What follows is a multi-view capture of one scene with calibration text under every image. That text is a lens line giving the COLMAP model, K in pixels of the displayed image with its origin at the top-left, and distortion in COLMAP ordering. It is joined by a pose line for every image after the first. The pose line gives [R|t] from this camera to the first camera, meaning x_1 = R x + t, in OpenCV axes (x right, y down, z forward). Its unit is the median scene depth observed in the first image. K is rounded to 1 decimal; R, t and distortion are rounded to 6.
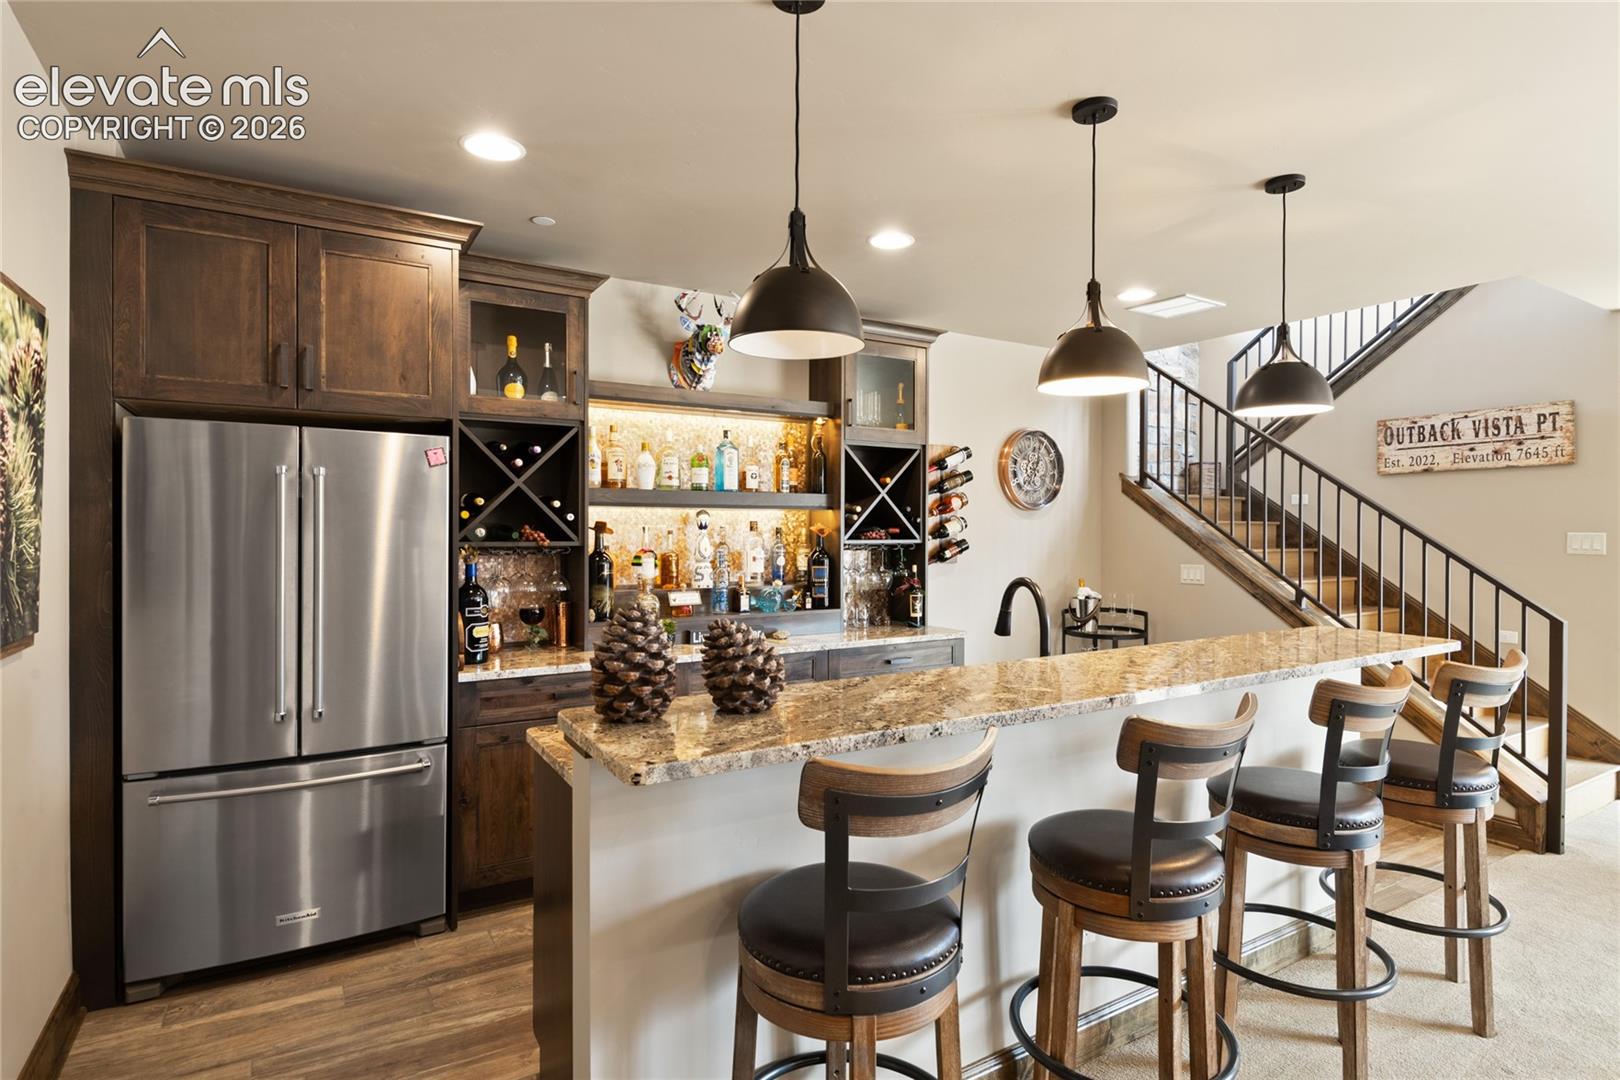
lens RADIAL K [[807.8, 0, 815.7], [0, 807.8, 509.8], [0, 0, 1]] dist [0.002826, -0.000855]
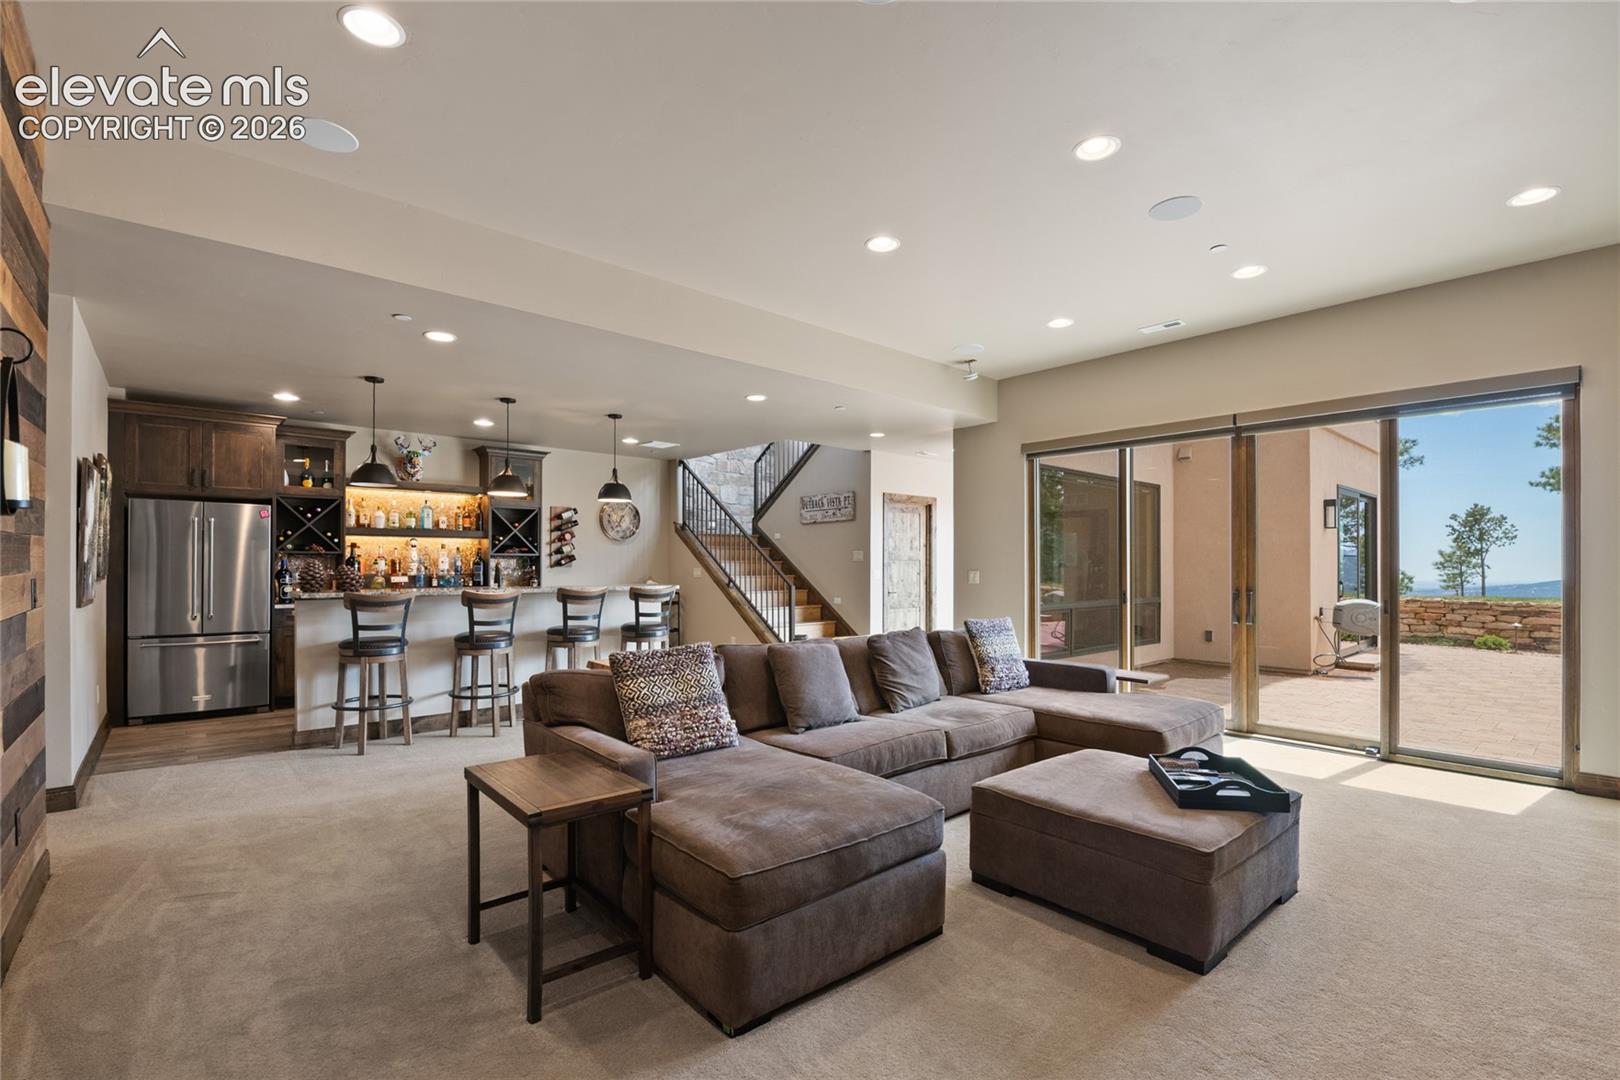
lens RADIAL K [[709.9, 0, 818.4], [0, 709.9, 546.4], [0, 0, 1]] dist [-0.001432, -0.009161]
pose [[0.984282, 0.002696, 0.176583, 0.624753], [-0.001932, 0.999988, -0.004499, 0.030279], [-0.176593, 0.004087, 0.984276, -1.088392]]
